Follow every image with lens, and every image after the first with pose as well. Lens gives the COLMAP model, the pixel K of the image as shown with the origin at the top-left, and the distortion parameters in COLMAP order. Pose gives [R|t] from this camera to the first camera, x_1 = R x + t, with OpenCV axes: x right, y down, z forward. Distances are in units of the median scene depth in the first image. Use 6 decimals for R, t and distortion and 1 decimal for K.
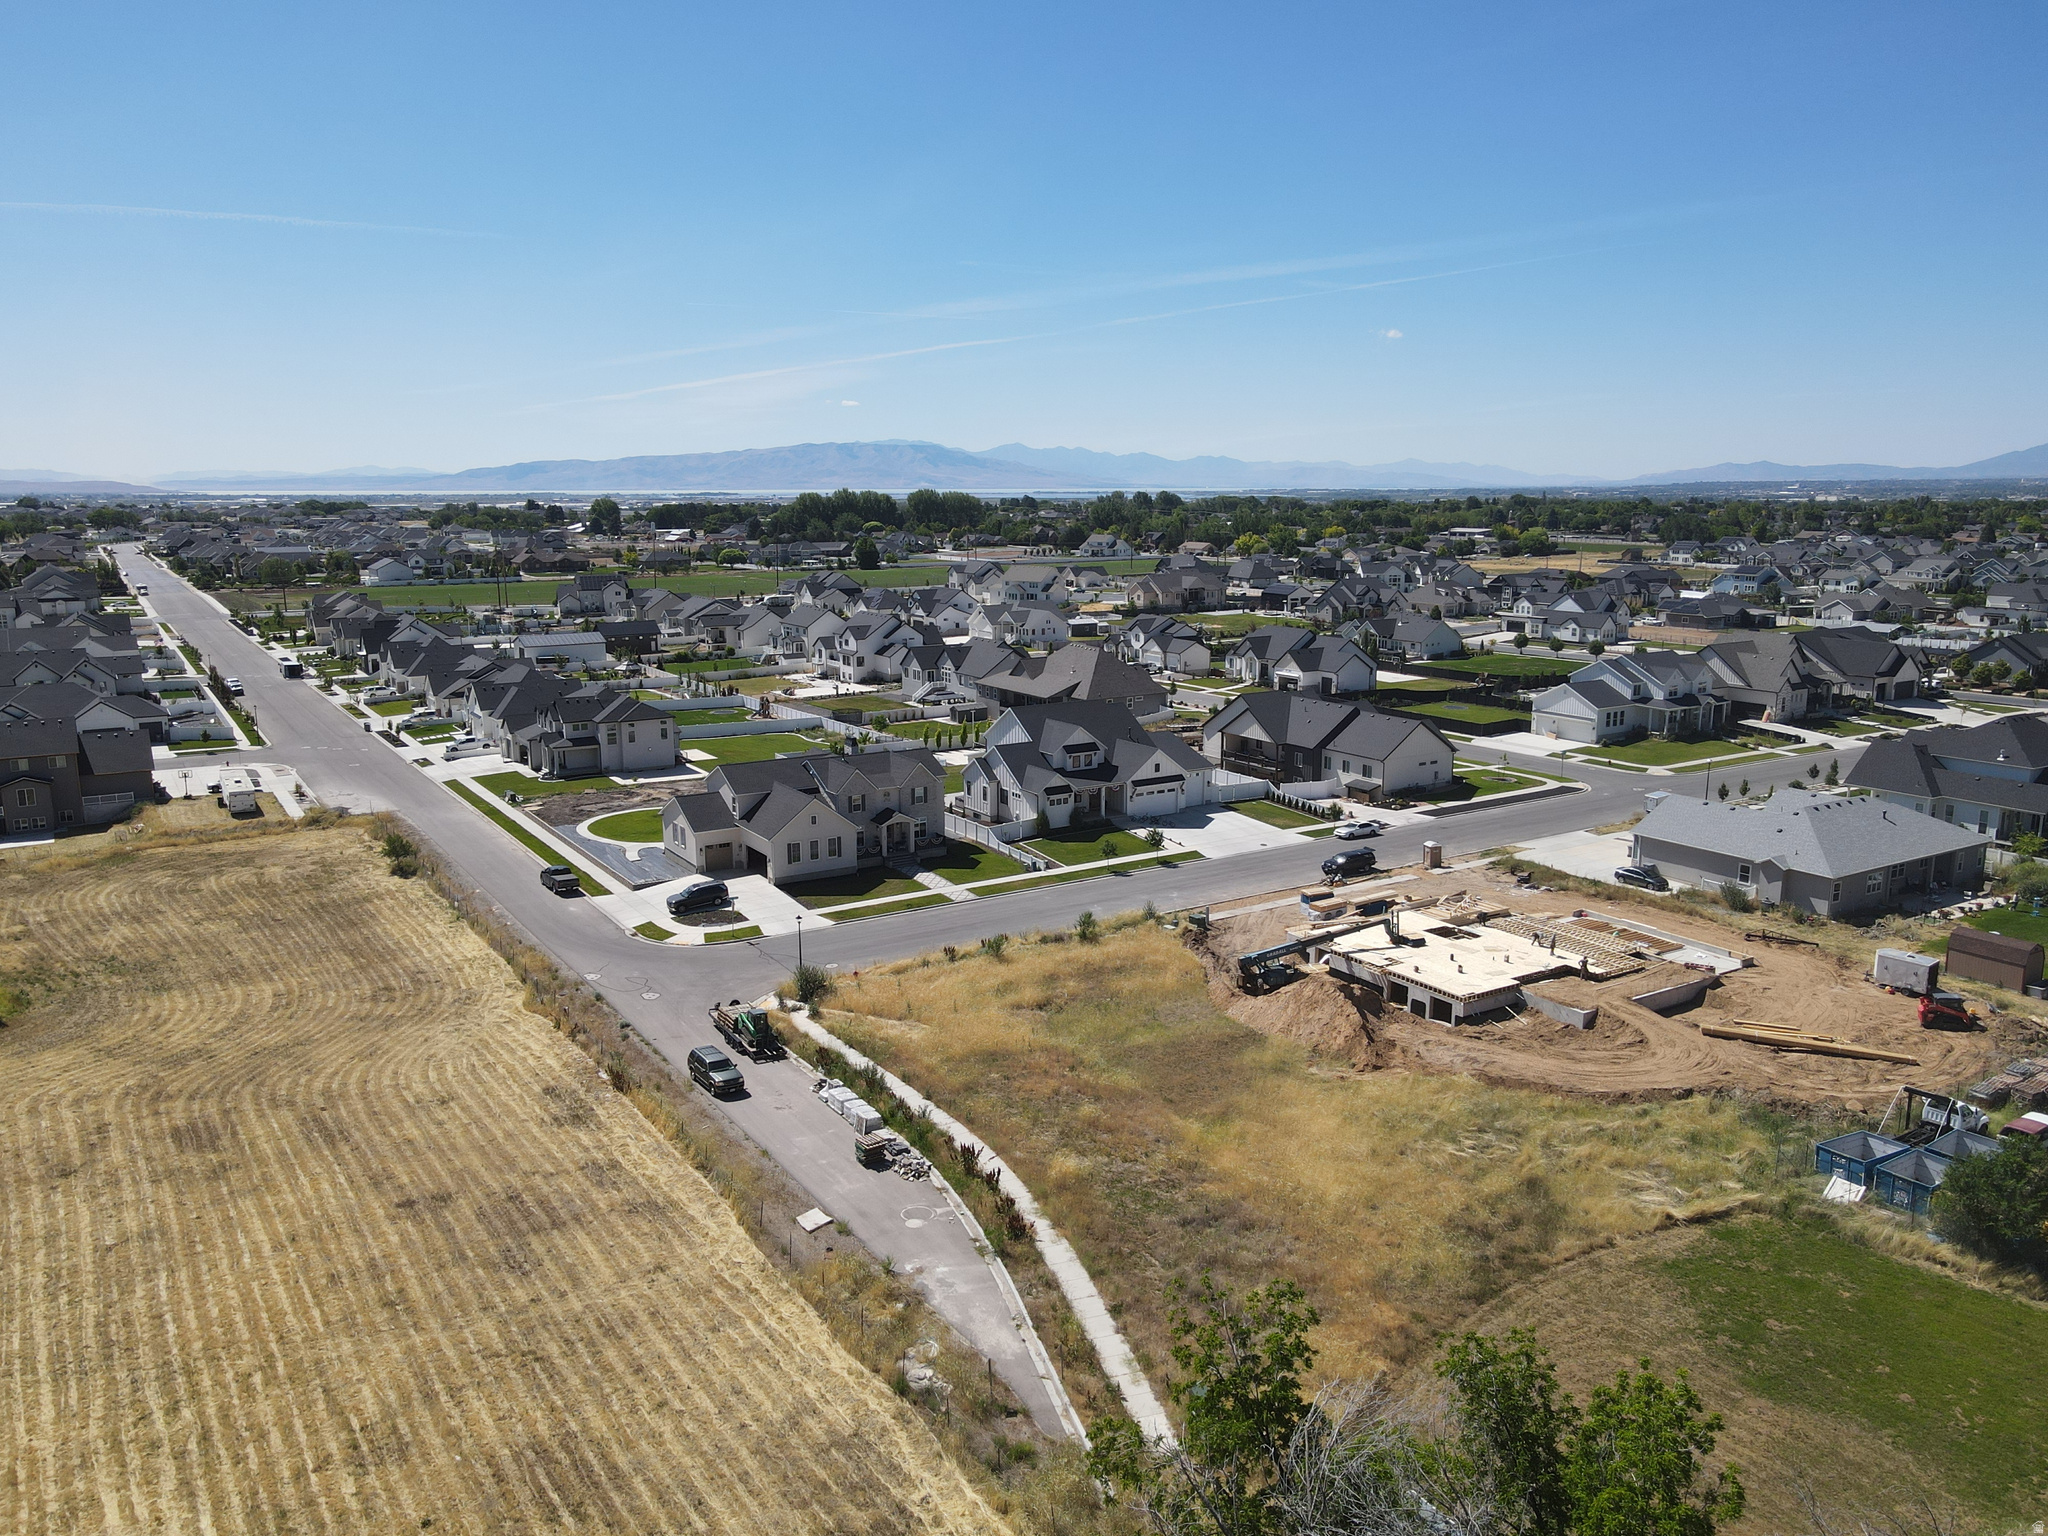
lens RADIAL K [[1505.2, 0, 1026.6], [0, 1505.2, 764.3], [0, 0, 1]] dist [0.006984, 0.021780]
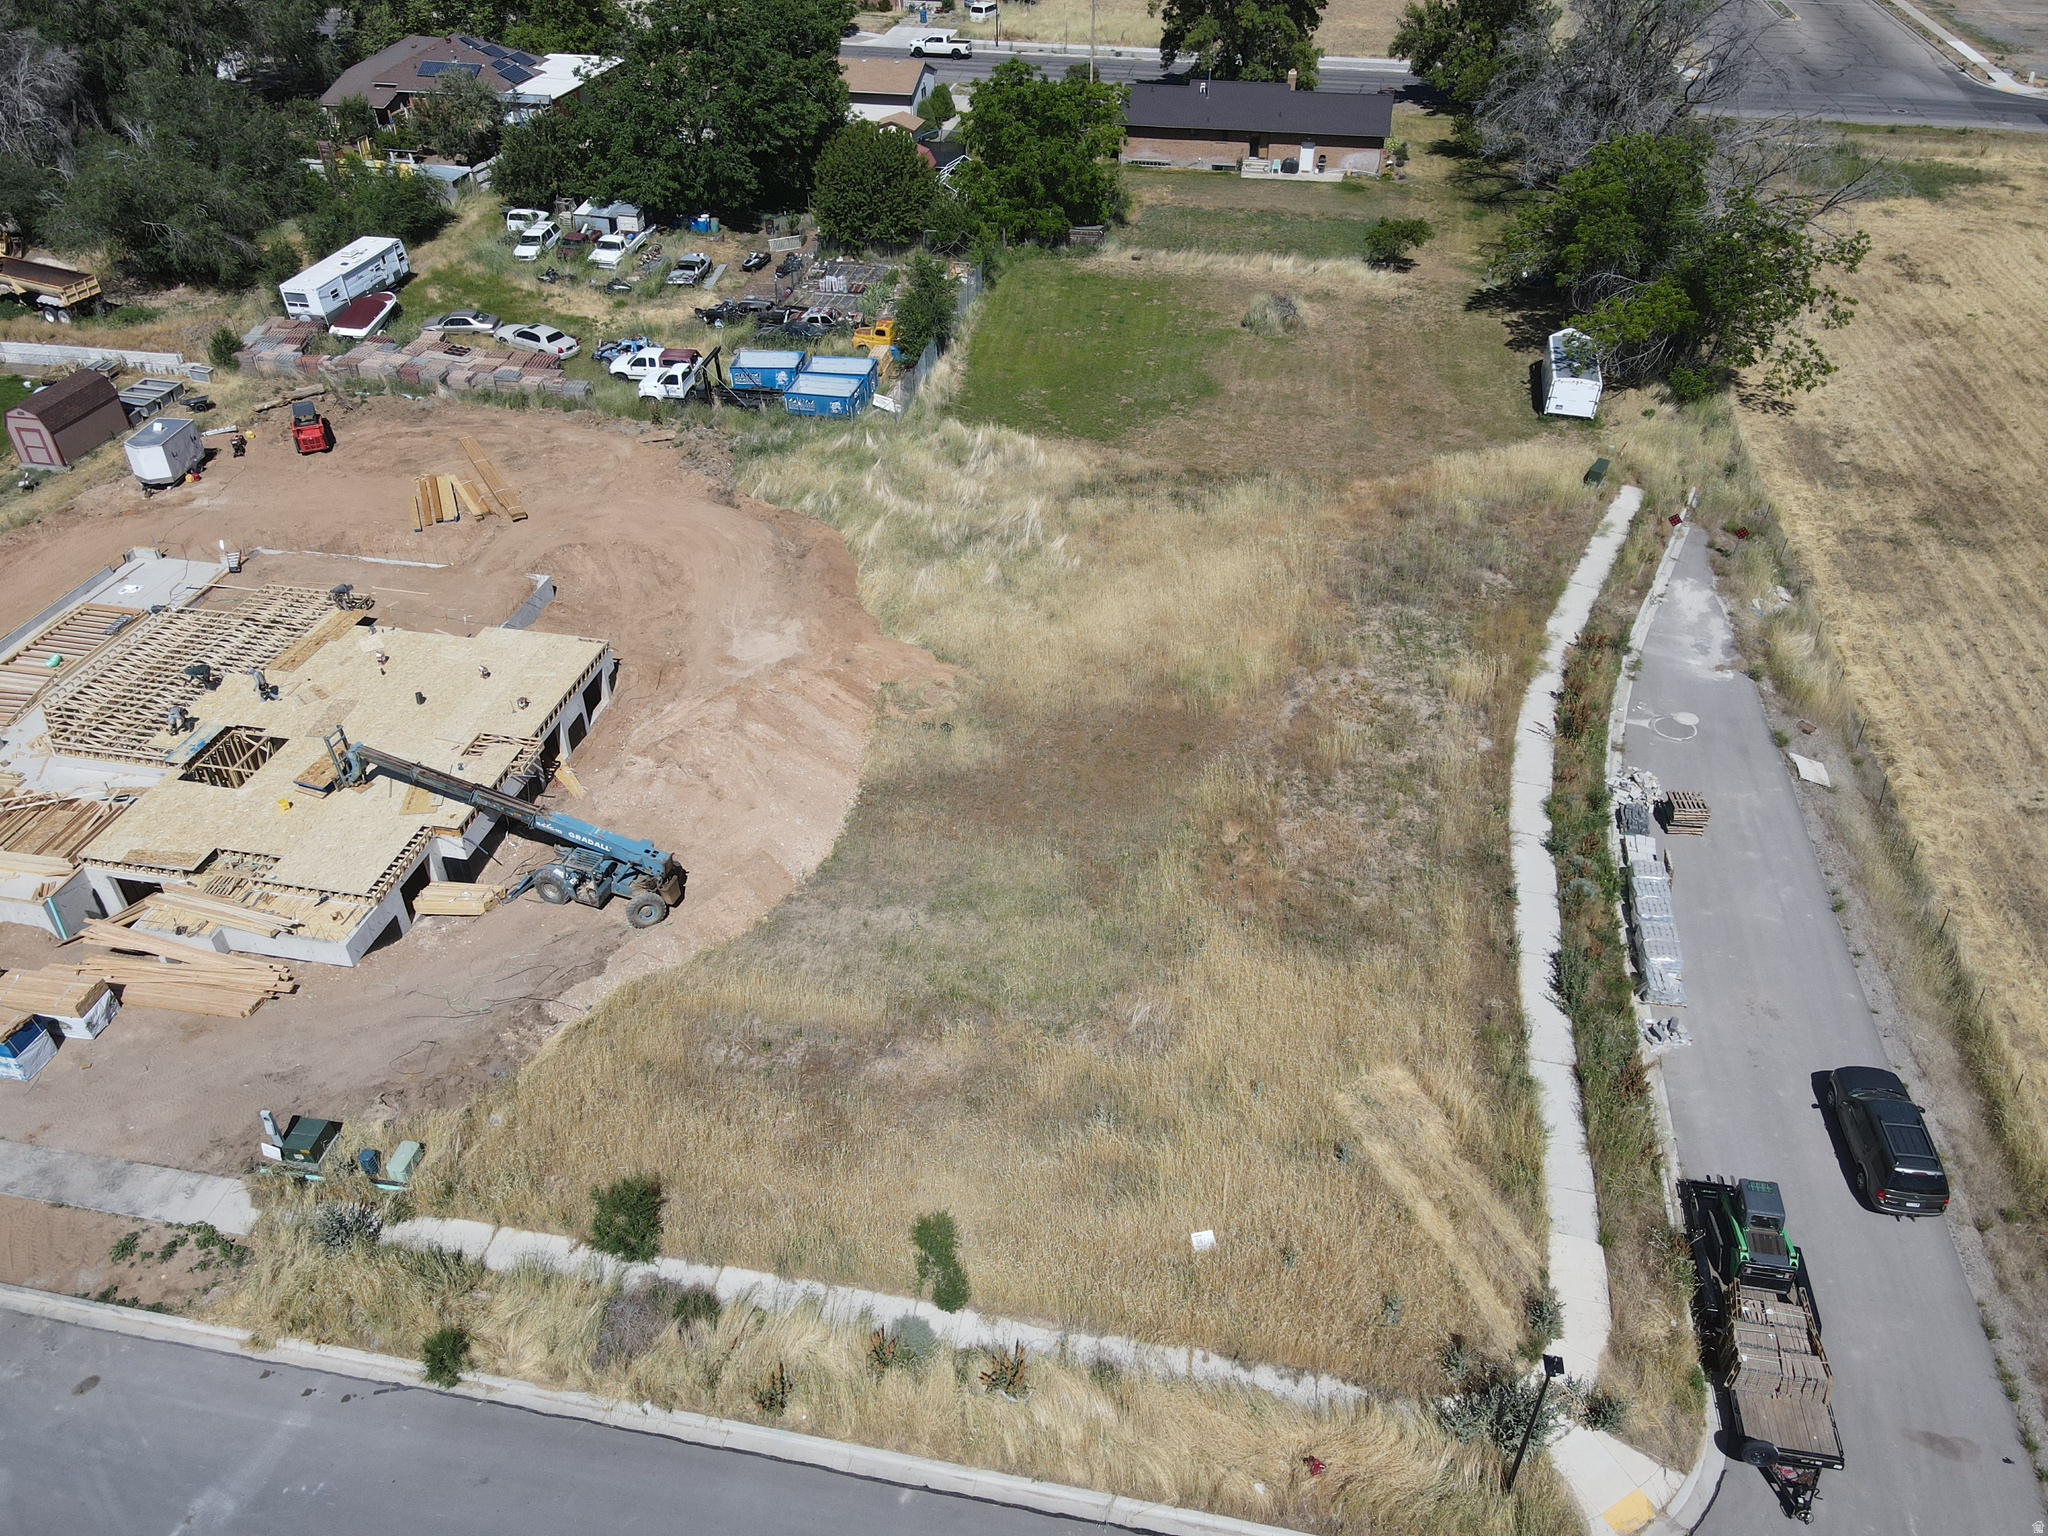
lens RADIAL K [[1505.2, 0, 1026.6], [0, 1505.2, 764.3], [0, 0, 1]] dist [0.006984, 0.021780]
pose [[-0.728791, -0.400625, 0.555304, -0.187672], [0.131683, 0.713836, 0.687821, -0.197863], [-0.671955, 0.574402, -0.467482, 1.101756]]
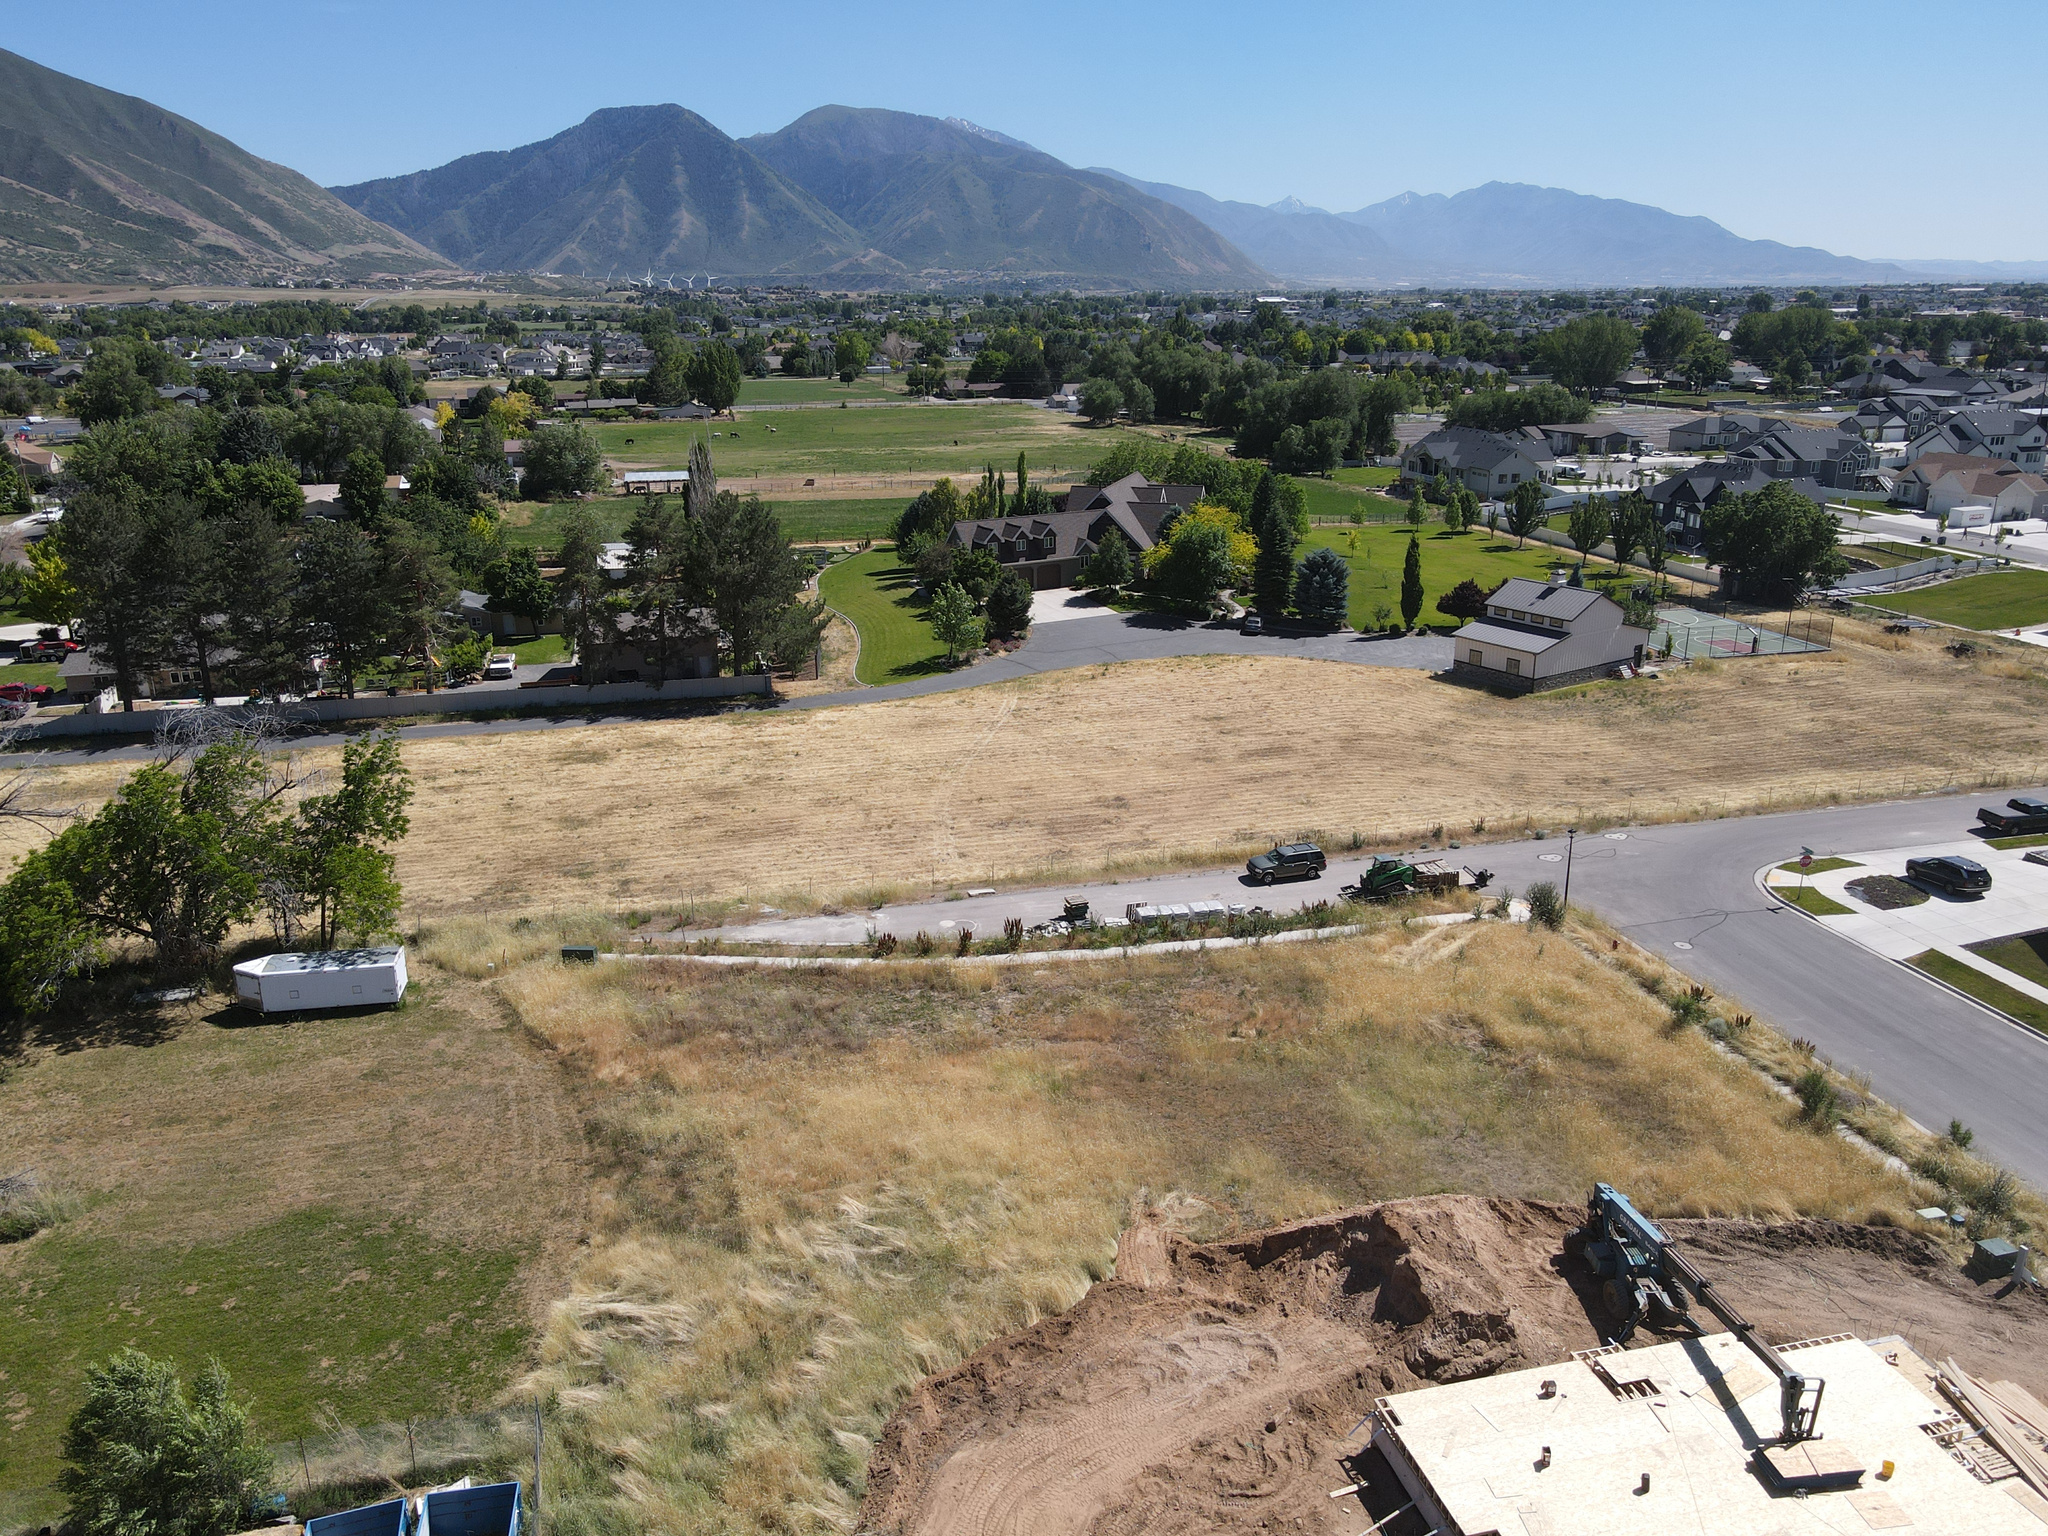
lens RADIAL K [[1505.2, 0, 1026.6], [0, 1505.2, 764.3], [0, 0, 1]] dist [0.006984, 0.021780]
pose [[-0.310095, 0.290821, -0.905132, 0.632914], [-0.164790, 0.921210, 0.352444, -0.160853], [0.936315, 0.258448, -0.237738, 0.876066]]
